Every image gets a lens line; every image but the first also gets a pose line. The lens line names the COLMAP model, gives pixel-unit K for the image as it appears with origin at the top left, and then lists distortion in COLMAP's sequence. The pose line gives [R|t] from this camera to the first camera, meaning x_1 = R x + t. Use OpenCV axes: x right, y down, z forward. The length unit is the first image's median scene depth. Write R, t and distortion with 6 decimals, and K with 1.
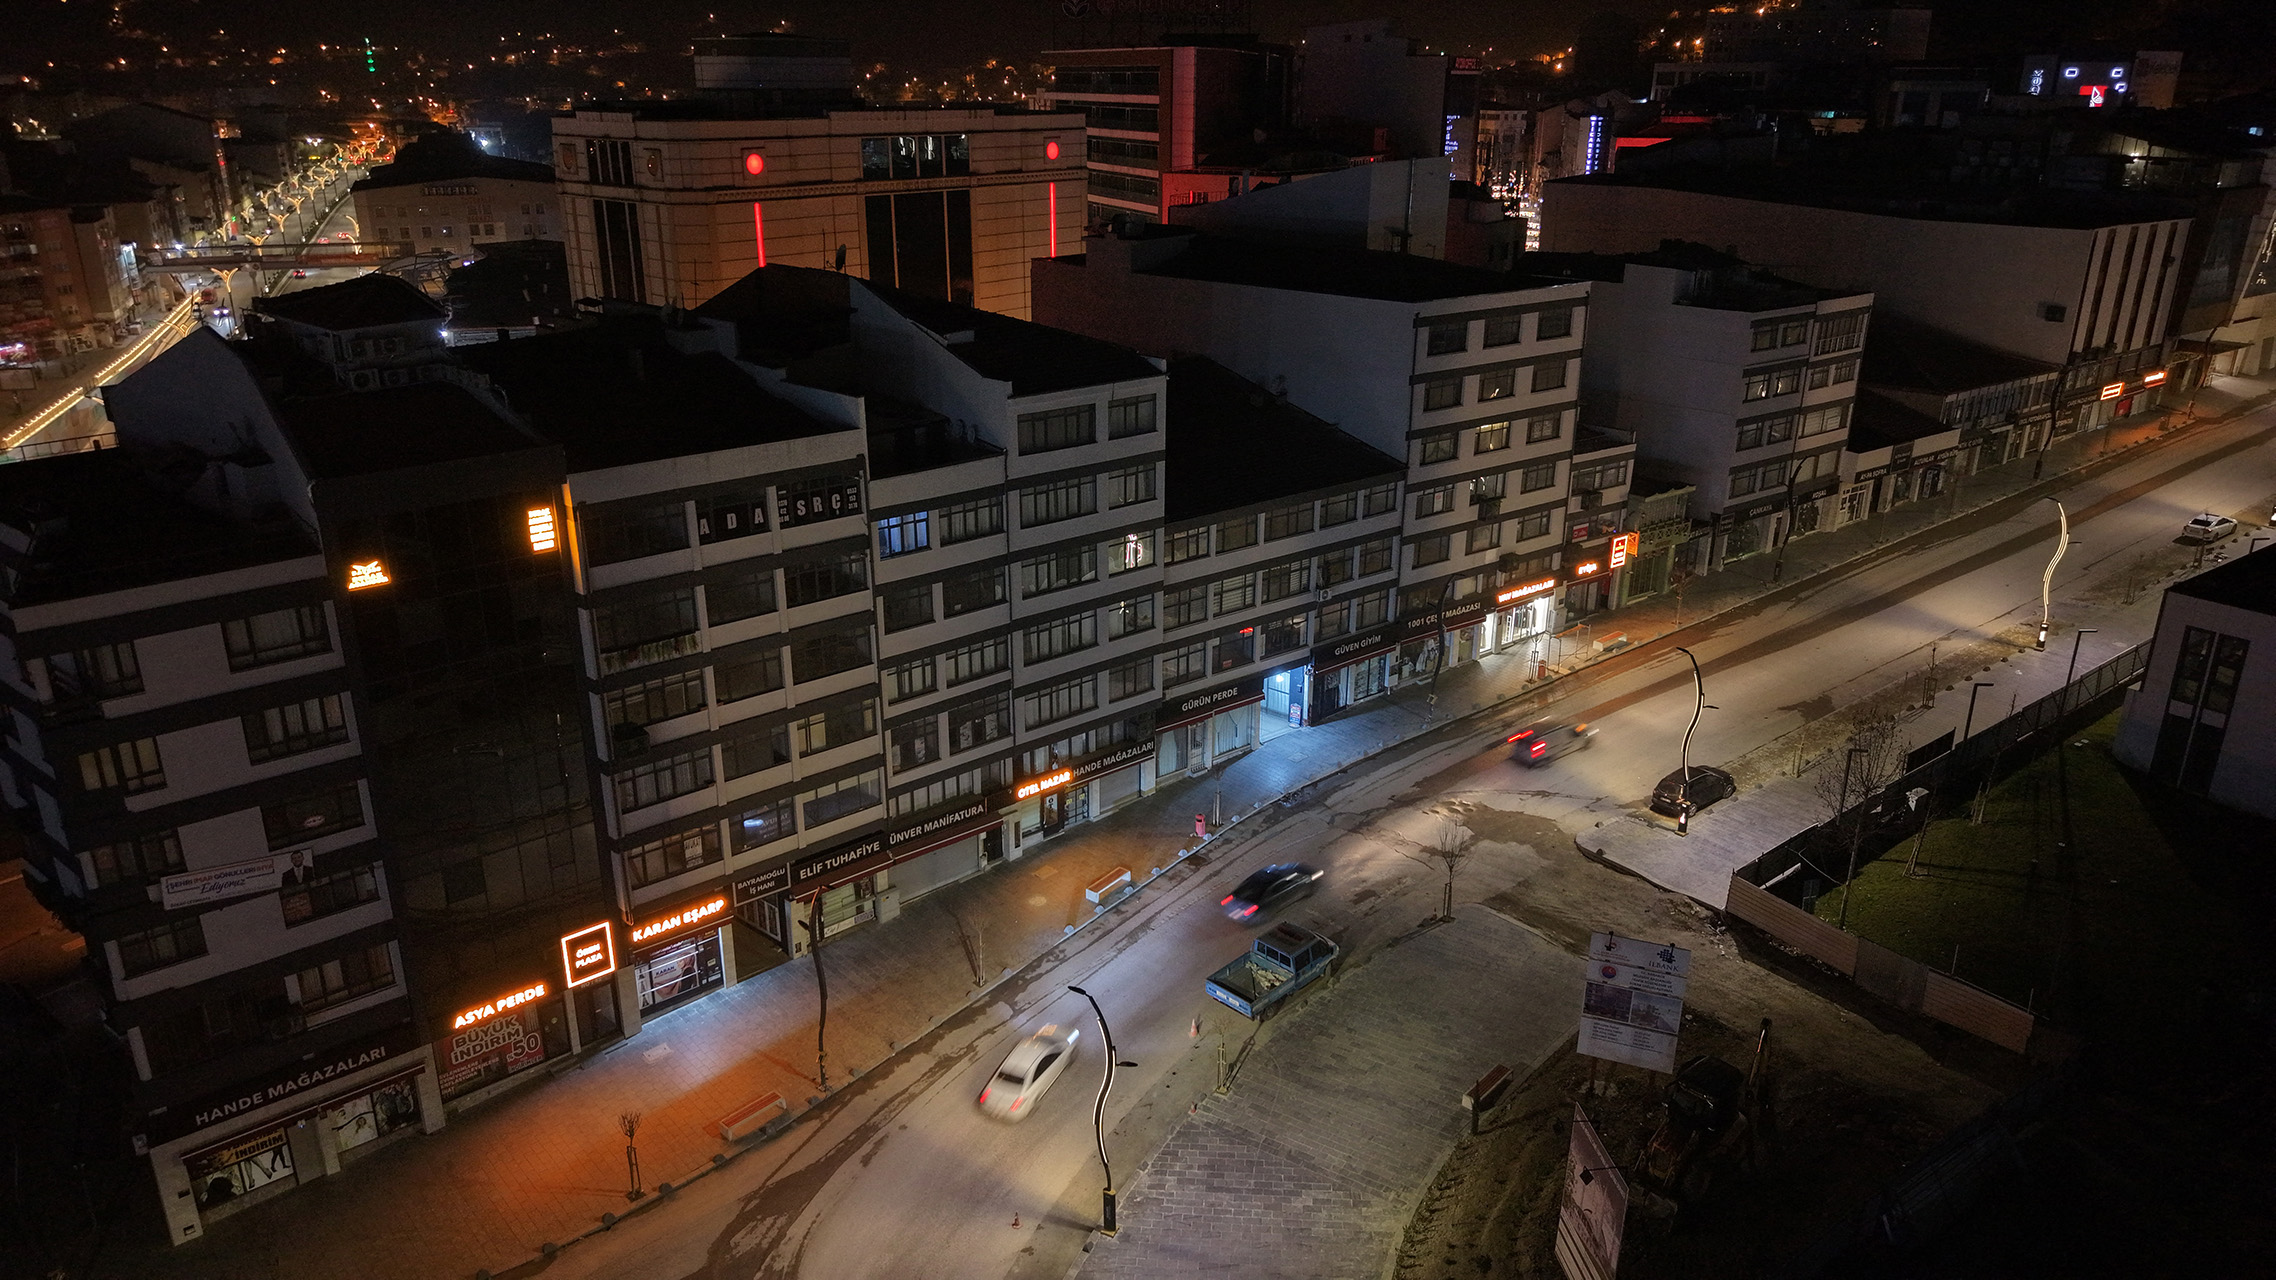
lens RADIAL K [[1517.9, 0, 1134.5], [0, 1517.9, 642.6], [0, 0, 1]] dist [0.037954, -0.044668]
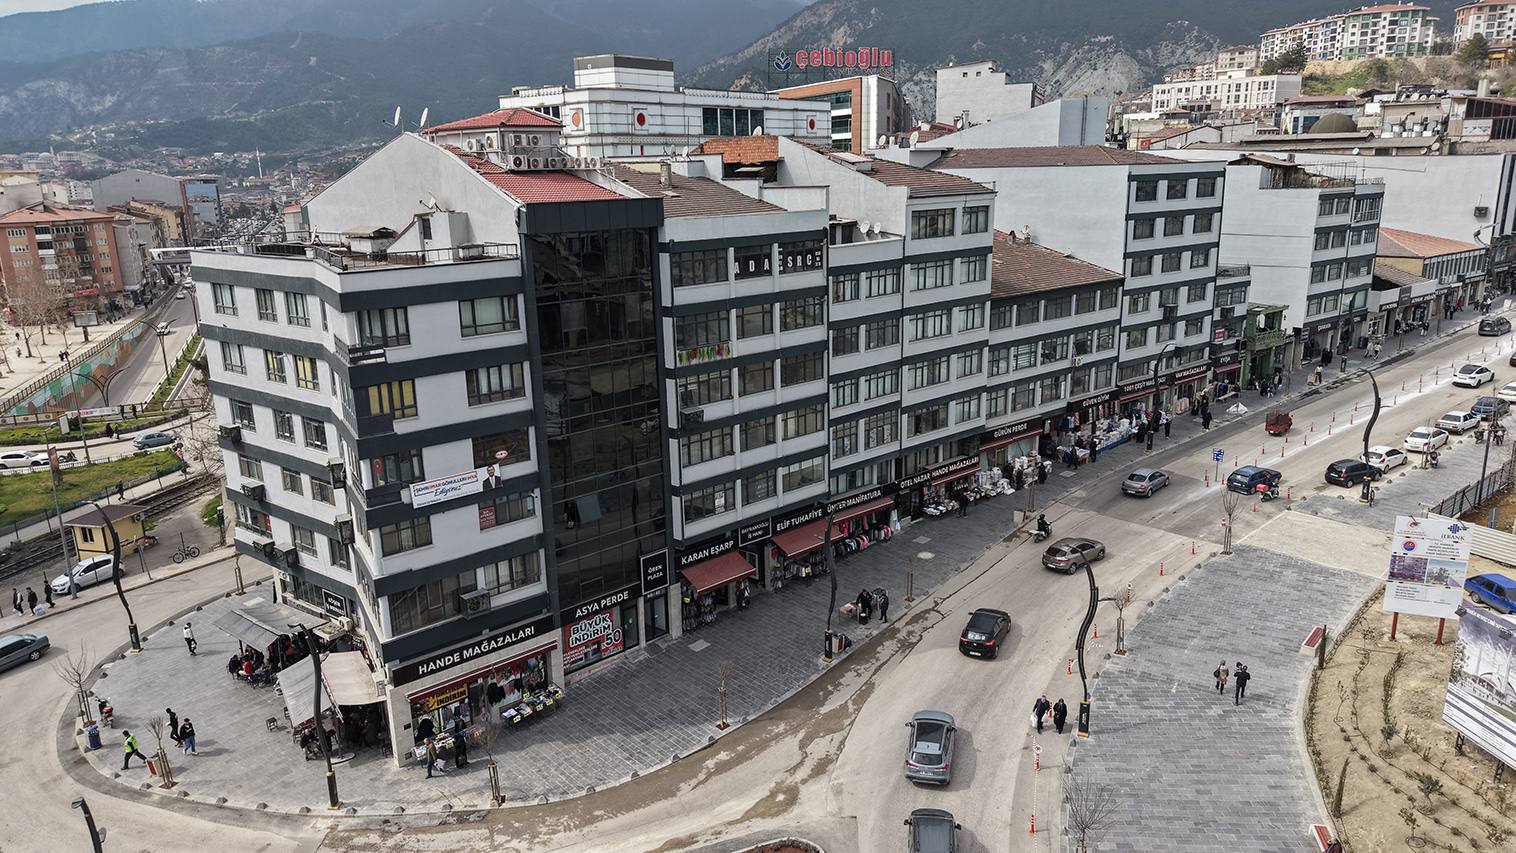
lens RADIAL K [[1011.0, 0, 755.6], [0, 1011.0, 428.3], [0, 0, 1]] dist [0.037954, -0.044668]
pose [[0.999570, -0.028874, 0.005119, -0.236049], [0.029243, 0.994447, -0.101092, 0.150574], [-0.002171, 0.101198, 0.994864, 0.049587]]
